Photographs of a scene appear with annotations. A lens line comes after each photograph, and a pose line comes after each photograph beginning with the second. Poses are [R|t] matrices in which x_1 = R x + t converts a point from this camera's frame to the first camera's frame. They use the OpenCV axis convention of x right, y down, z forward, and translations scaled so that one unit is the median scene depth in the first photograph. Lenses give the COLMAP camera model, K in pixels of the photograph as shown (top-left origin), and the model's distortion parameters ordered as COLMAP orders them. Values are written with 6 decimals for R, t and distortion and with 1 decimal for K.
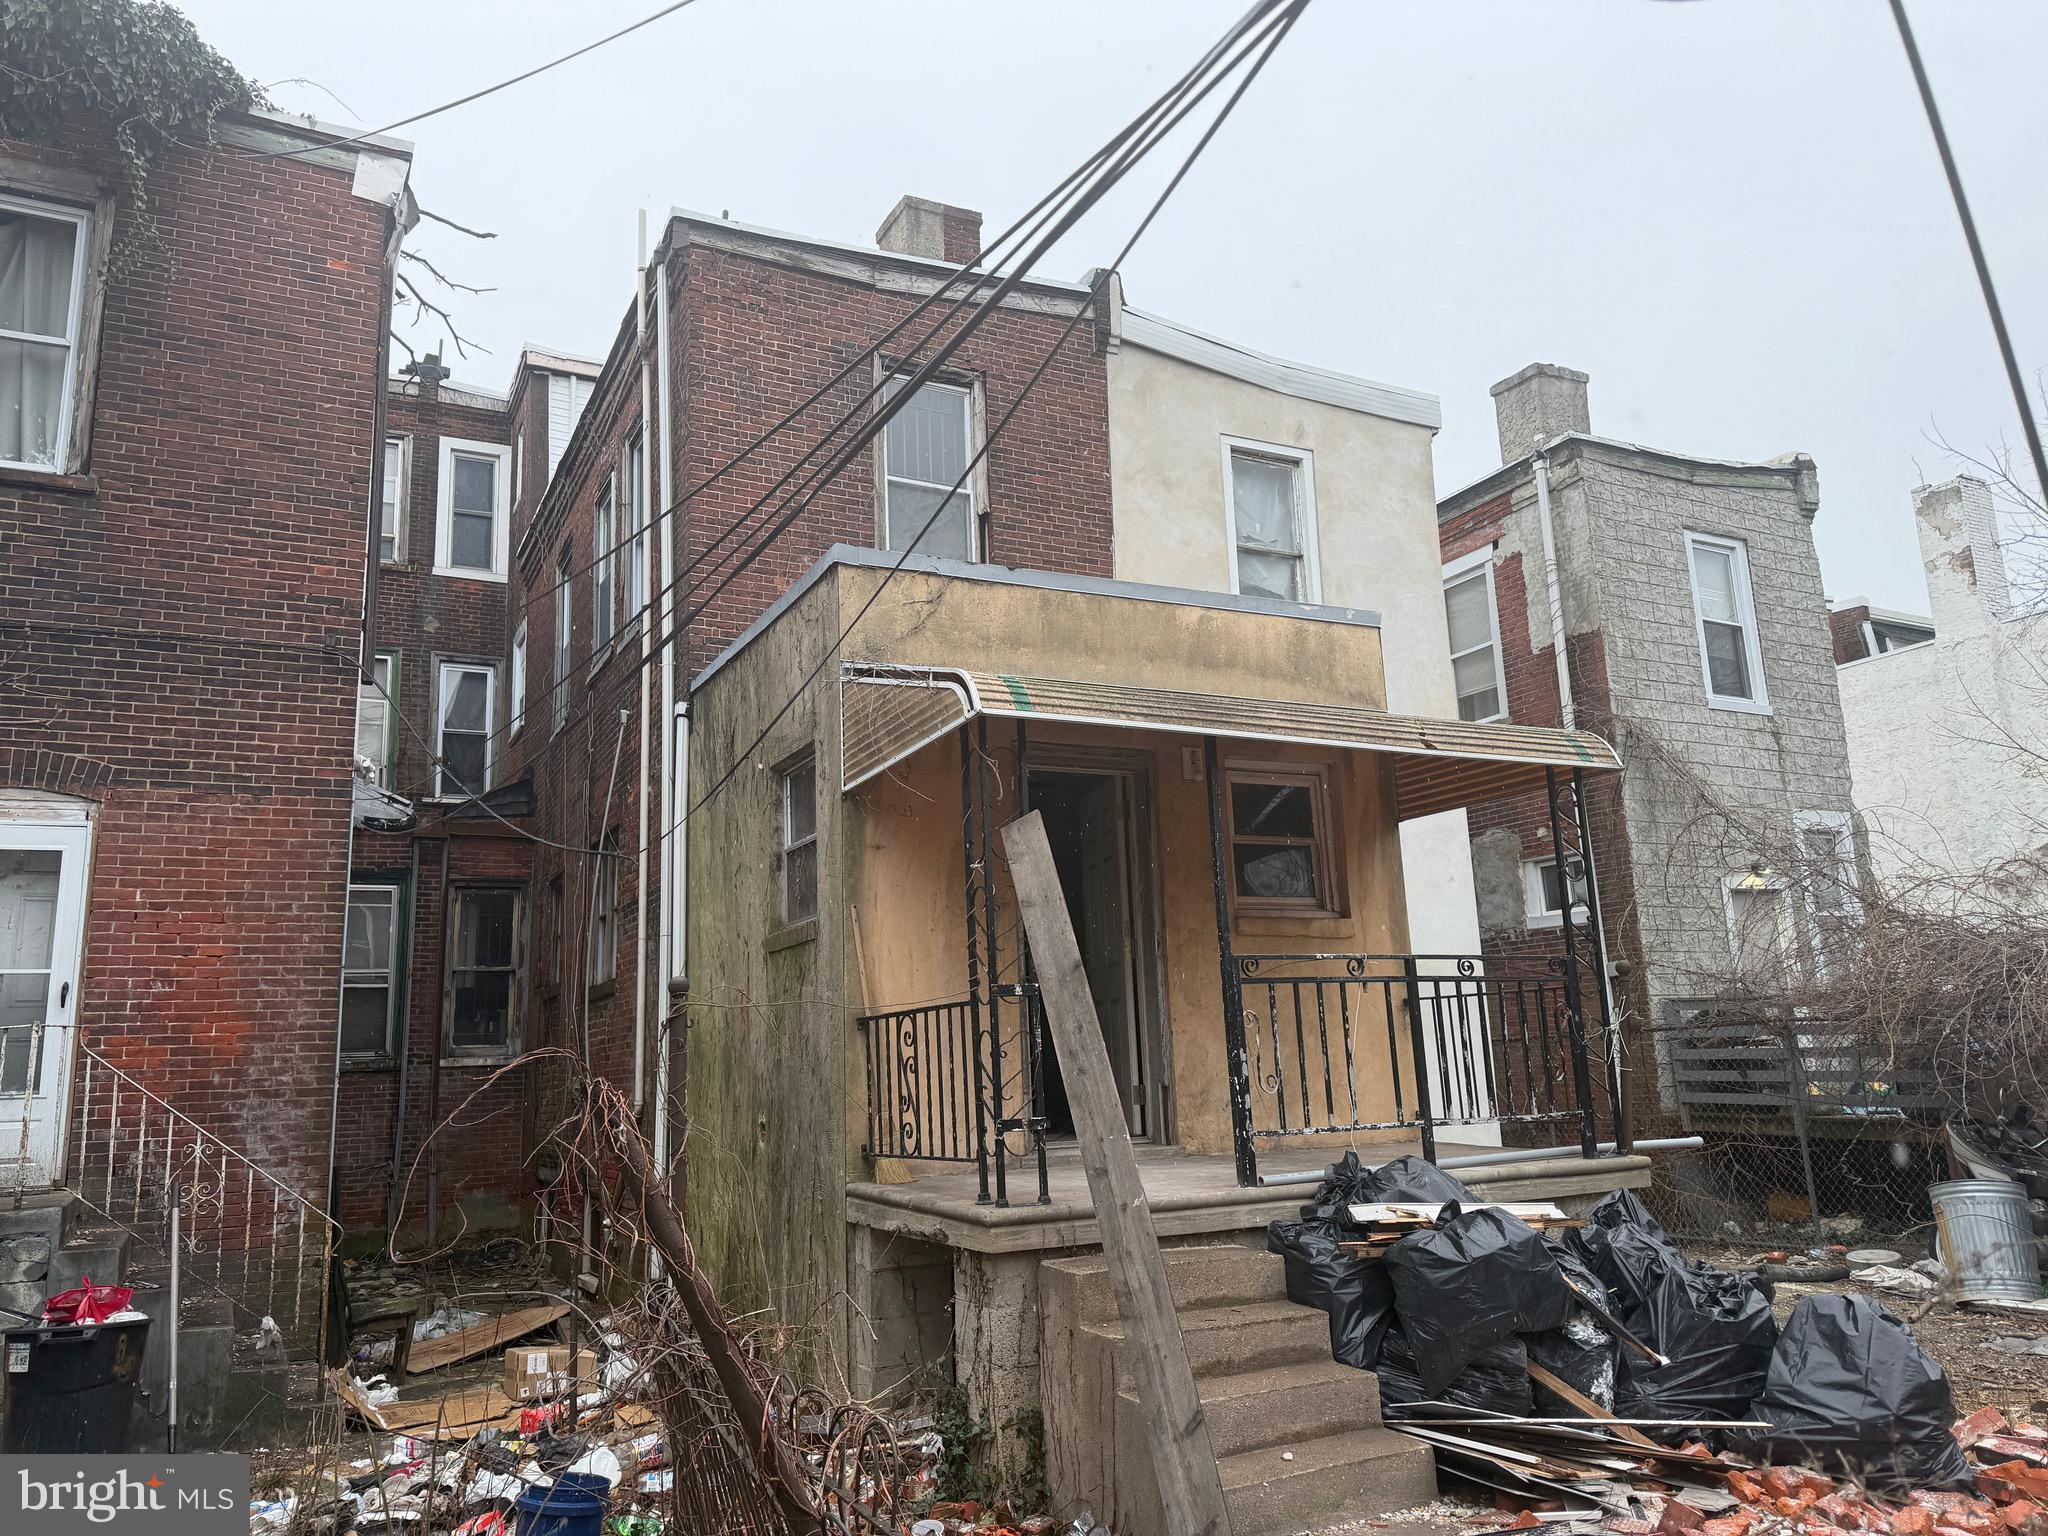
lens RADIAL K [[1424.9, 0, 1024.0], [0, 1424.9, 768.0], [0, 0, 1]] dist [0.112077, -0.132433]
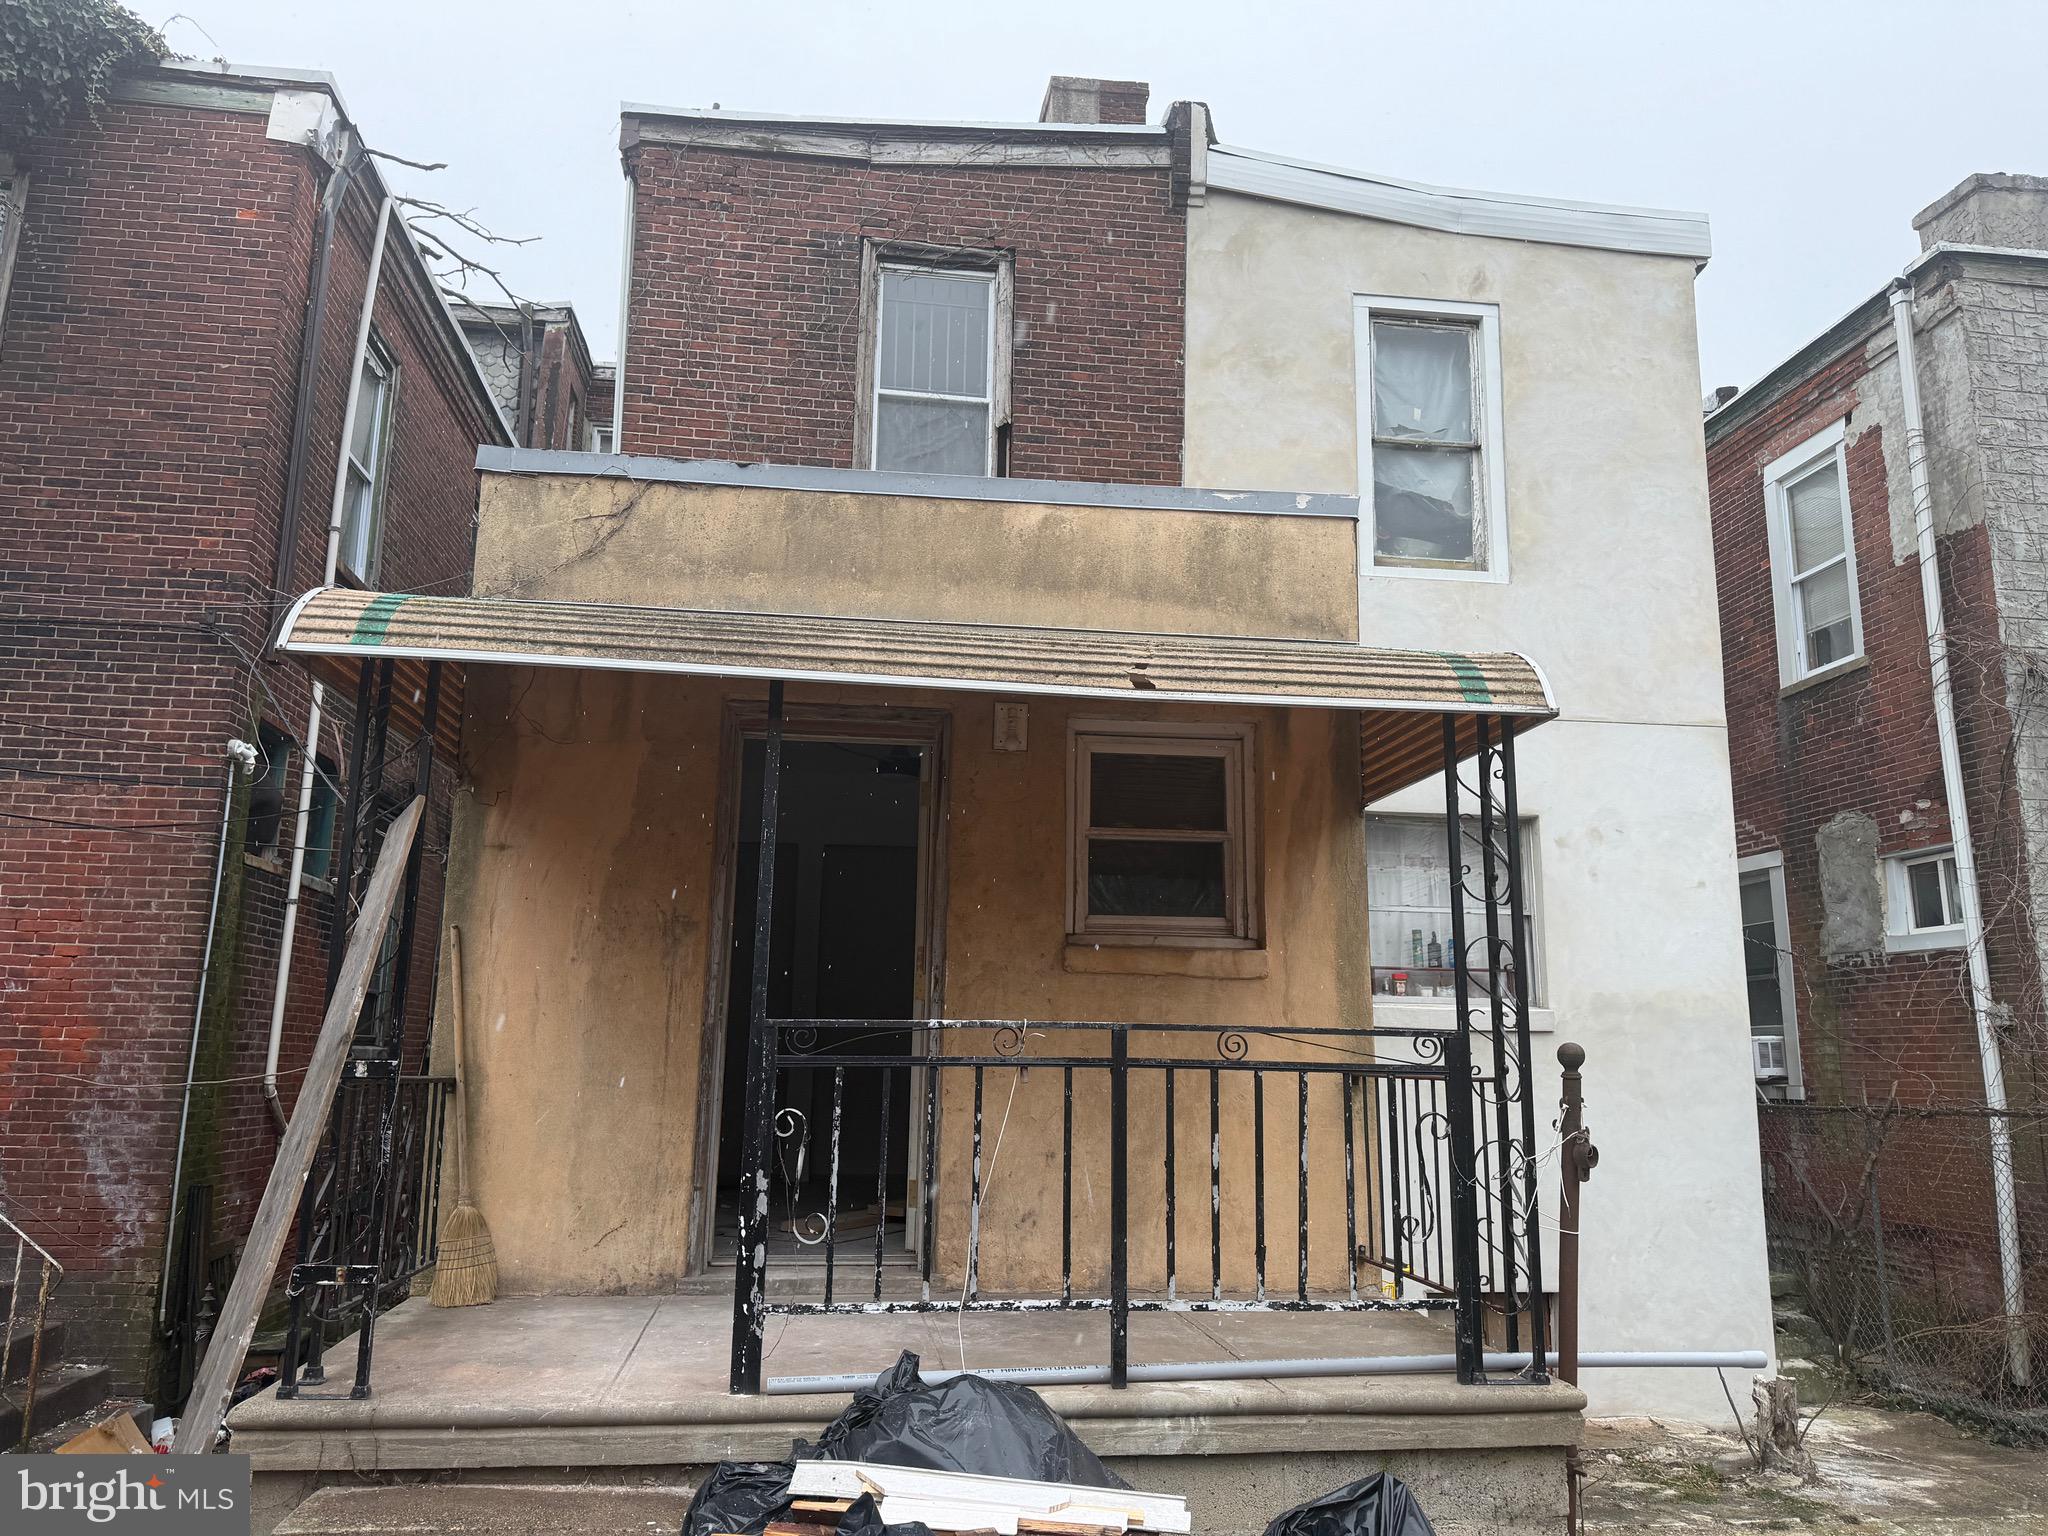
lens RADIAL K [[1442.3, 0, 1024.8], [0, 1442.3, 780.0], [0, 0, 1]] dist [0.054545, -0.057003]
pose [[0.940338, -0.012650, -0.340007, 0.325146], [0.019289, 0.999683, 0.016153, 0.010712], [0.339695, -0.021747, 0.940284, 0.298419]]
